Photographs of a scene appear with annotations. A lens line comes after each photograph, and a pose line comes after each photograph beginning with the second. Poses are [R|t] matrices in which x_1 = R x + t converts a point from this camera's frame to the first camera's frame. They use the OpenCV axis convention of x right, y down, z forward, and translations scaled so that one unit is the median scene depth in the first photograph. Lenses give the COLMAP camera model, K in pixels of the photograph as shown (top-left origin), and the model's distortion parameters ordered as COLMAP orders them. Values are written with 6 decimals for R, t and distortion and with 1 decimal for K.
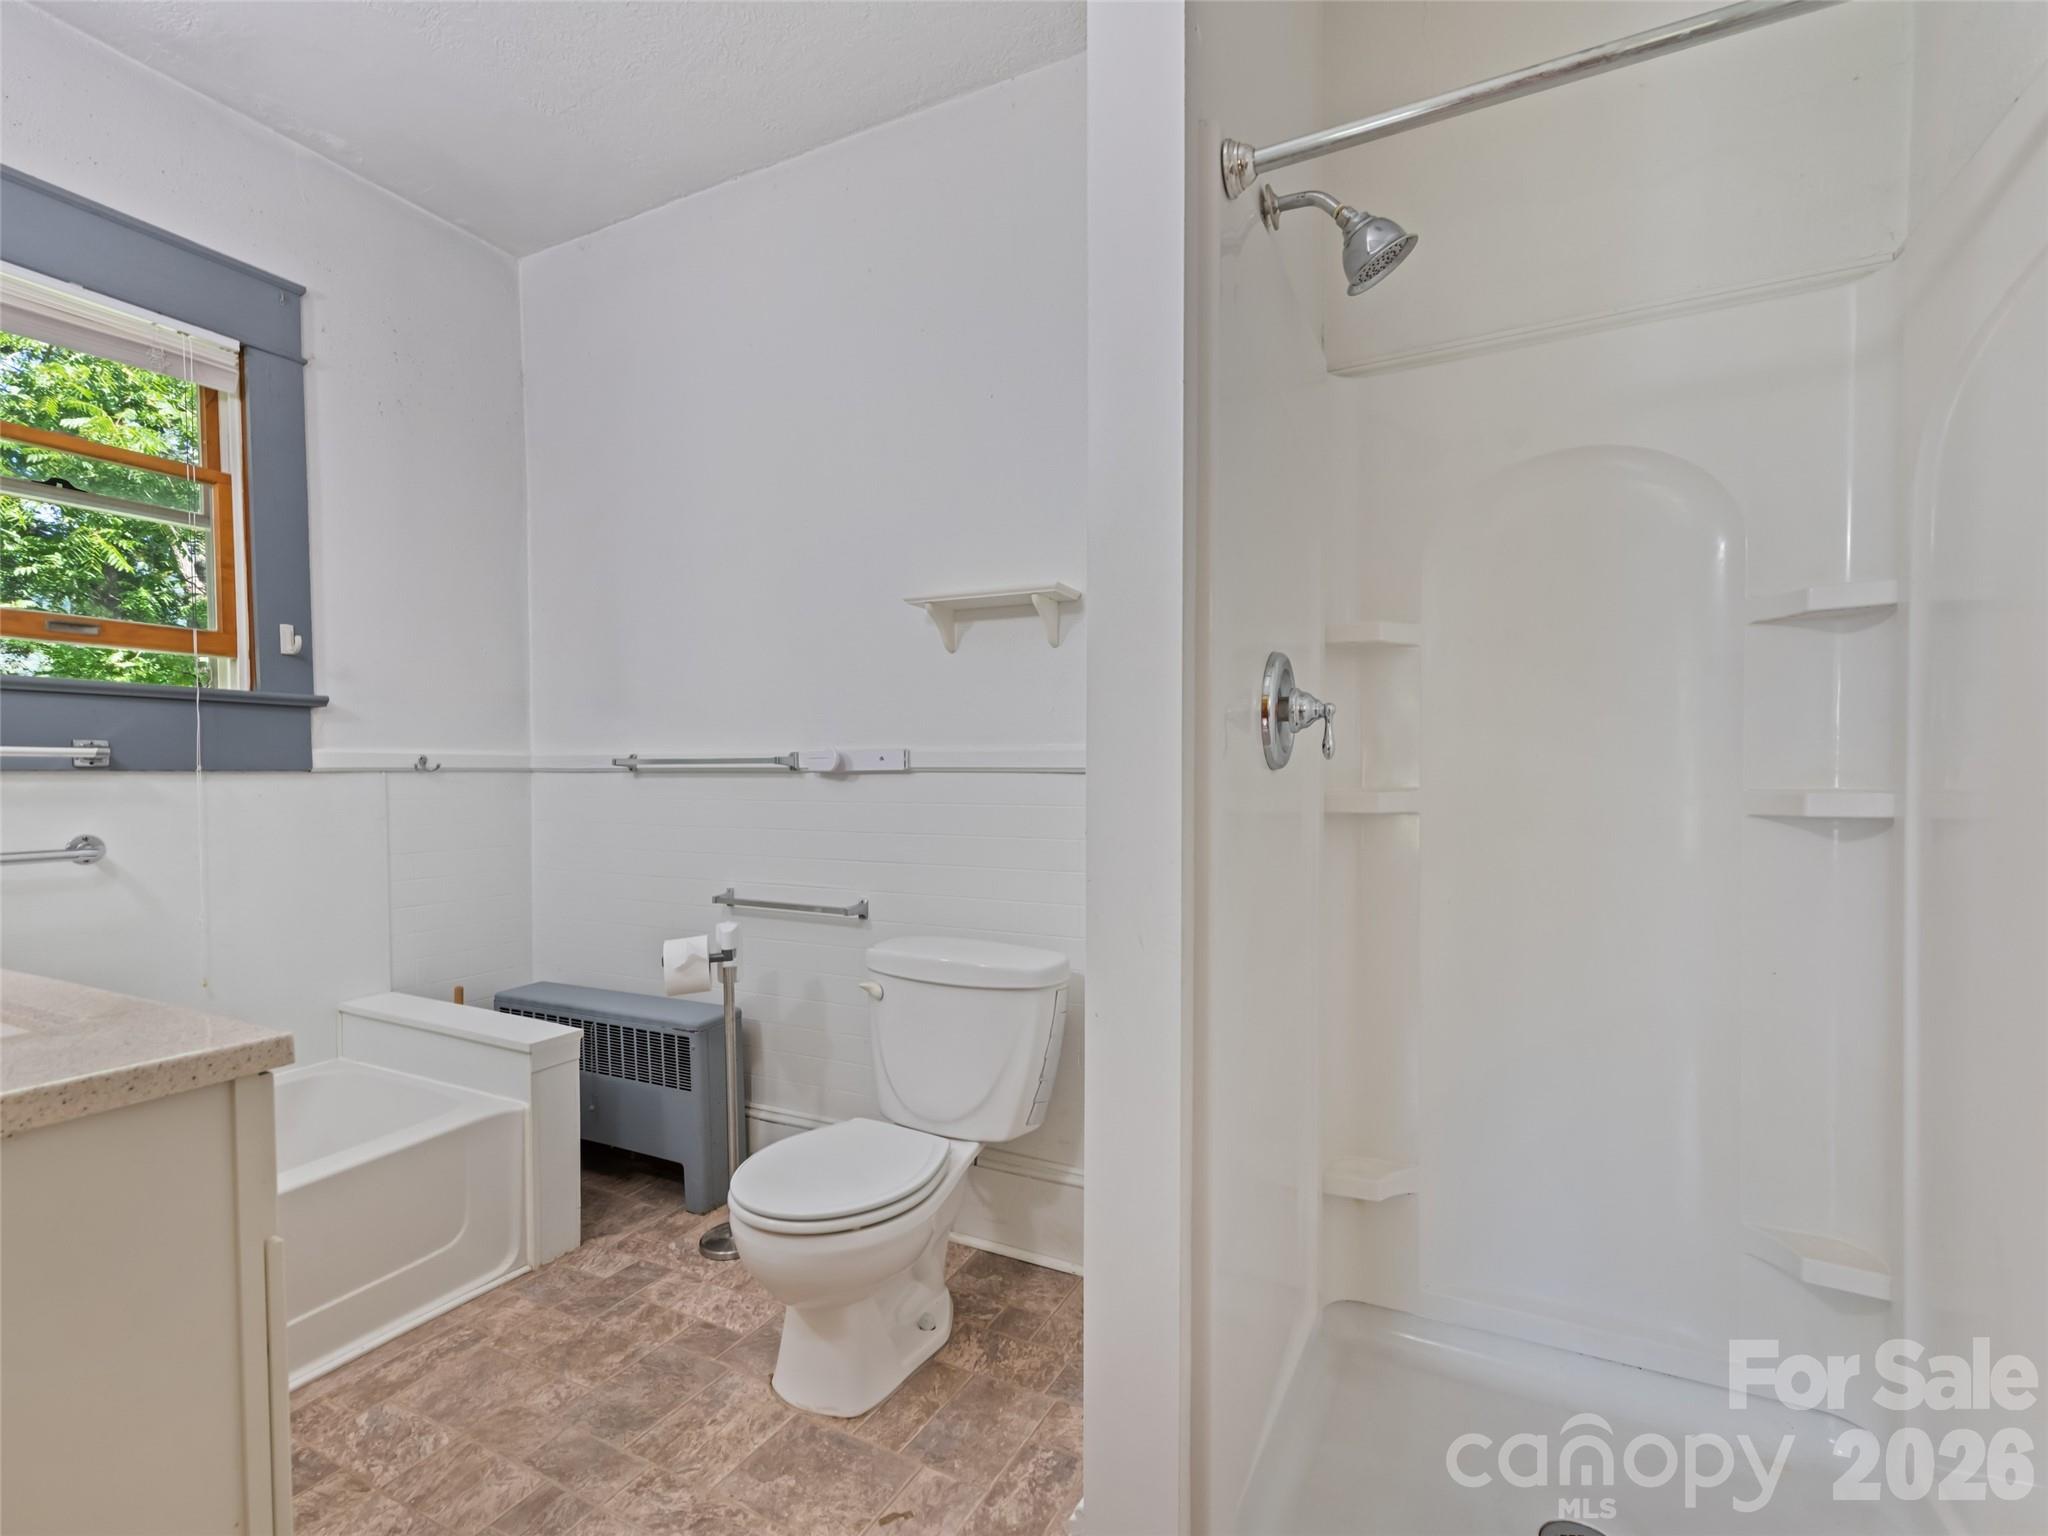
lens RADIAL K [[929.5, 0, 1030.7], [0, 929.5, 783.9], [0, 0, 1]] dist [0.012777, -0.002814]
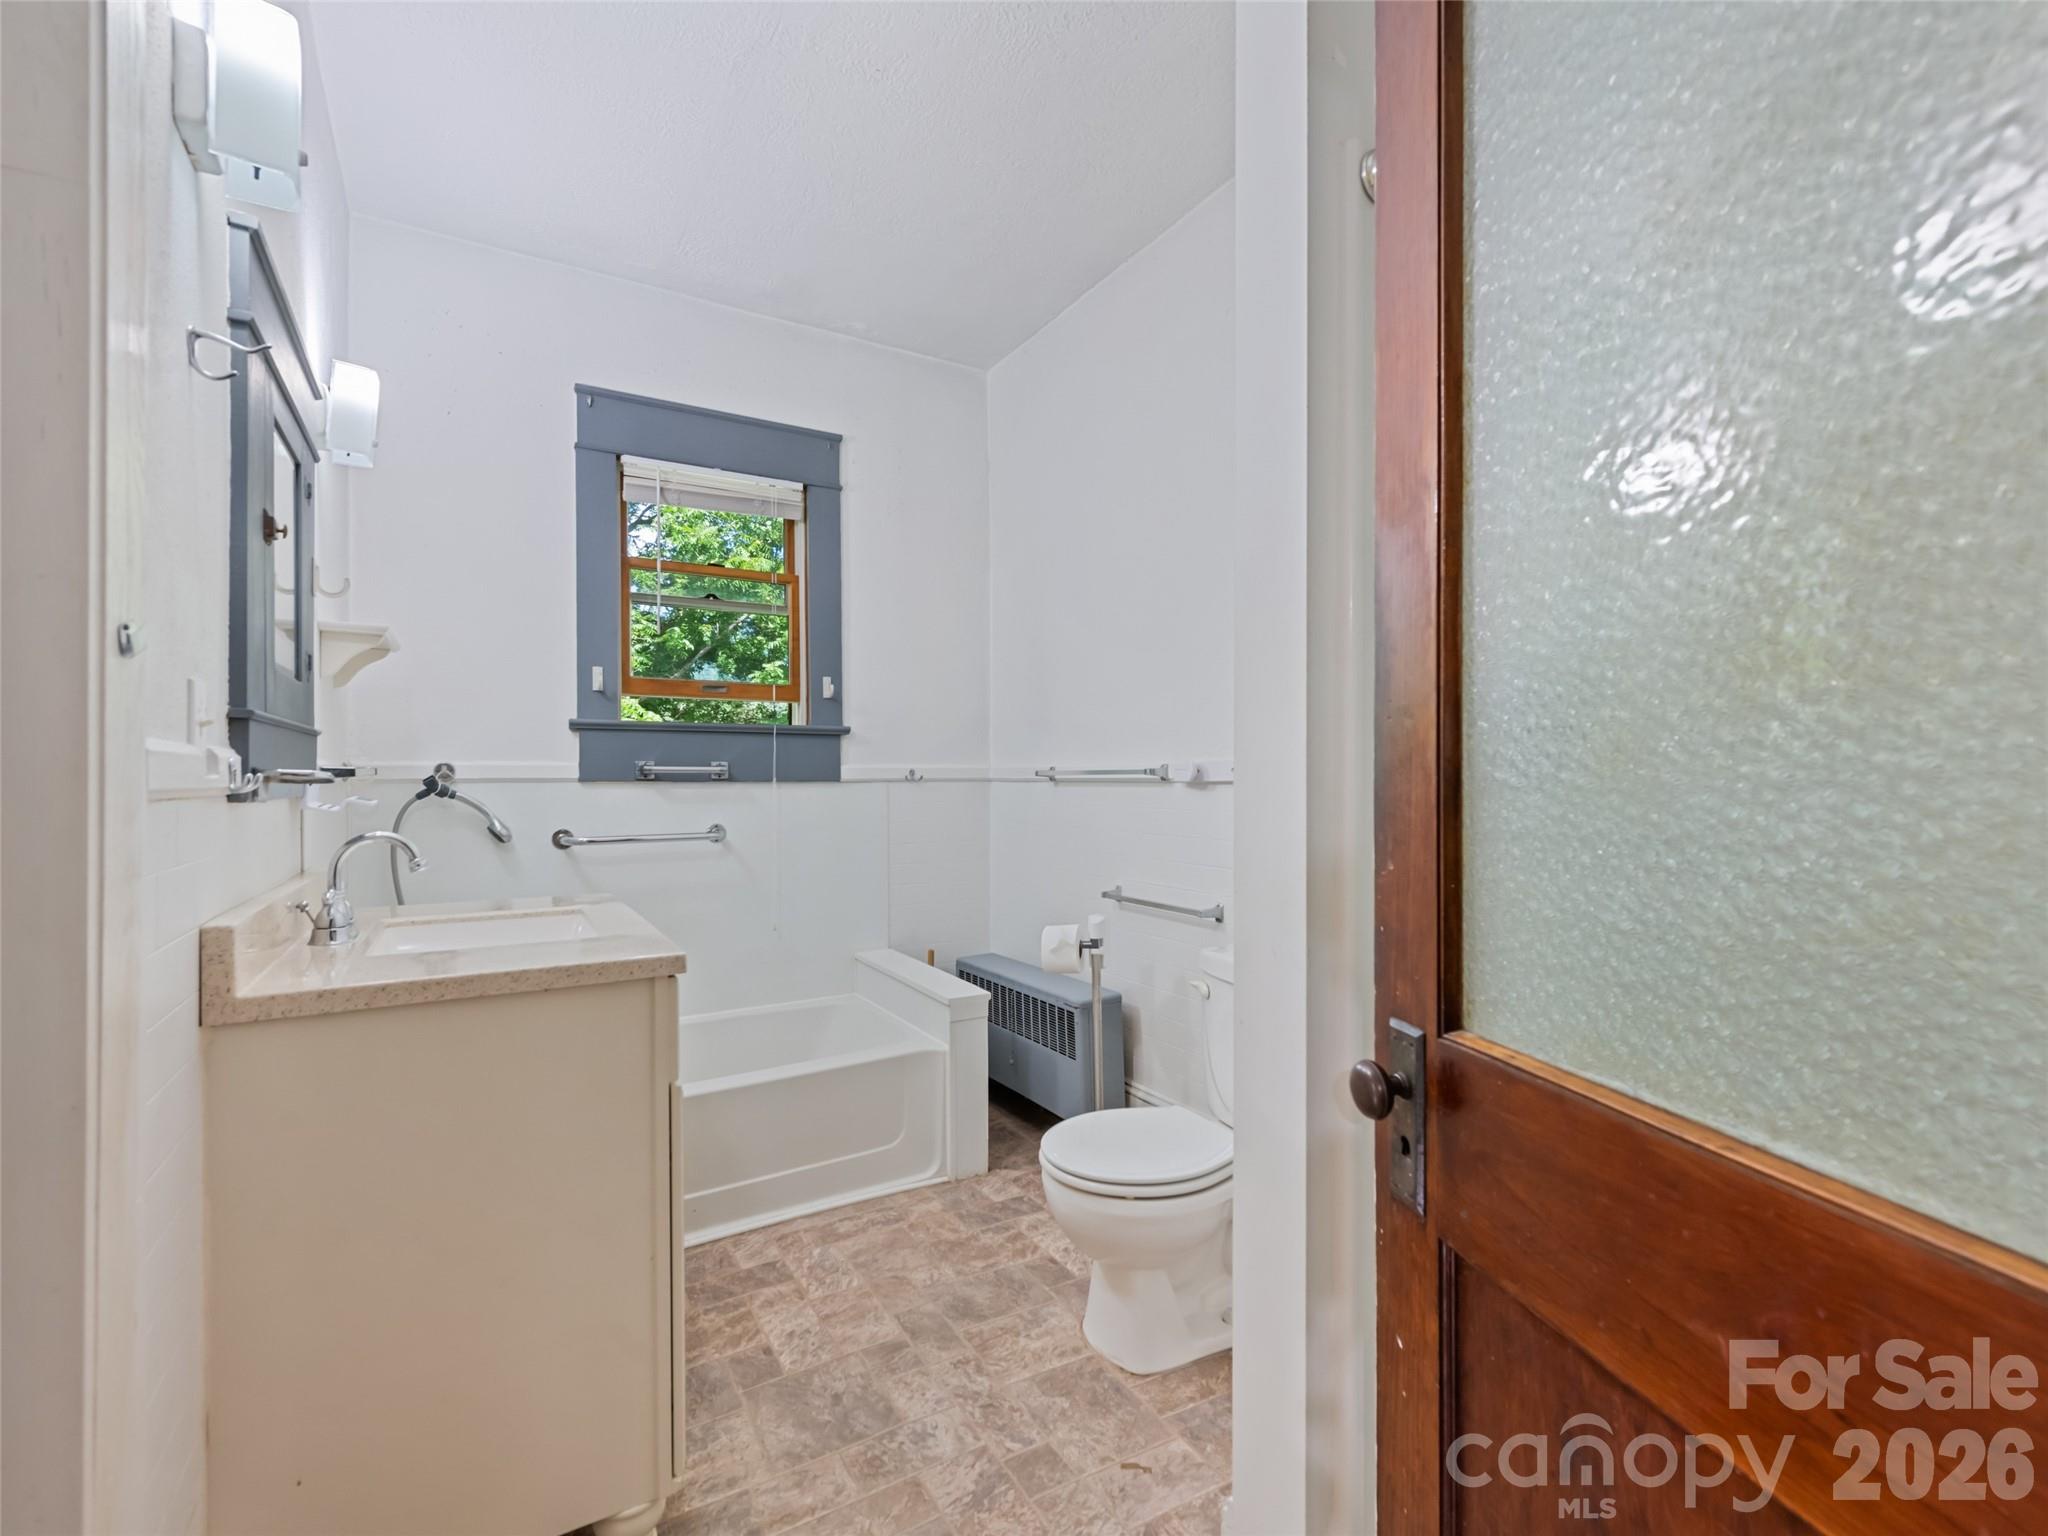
lens RADIAL K [[950.5, 0, 1064.0], [0, 950.5, 760.2], [0, 0, 1]] dist [0.012701, -0.003130]
pose [[0.843173, -0.011033, -0.537529, 0.286336], [-0.004936, 0.999588, -0.028261, -0.007366], [0.537619, 0.026482, 0.842772, -0.006115]]
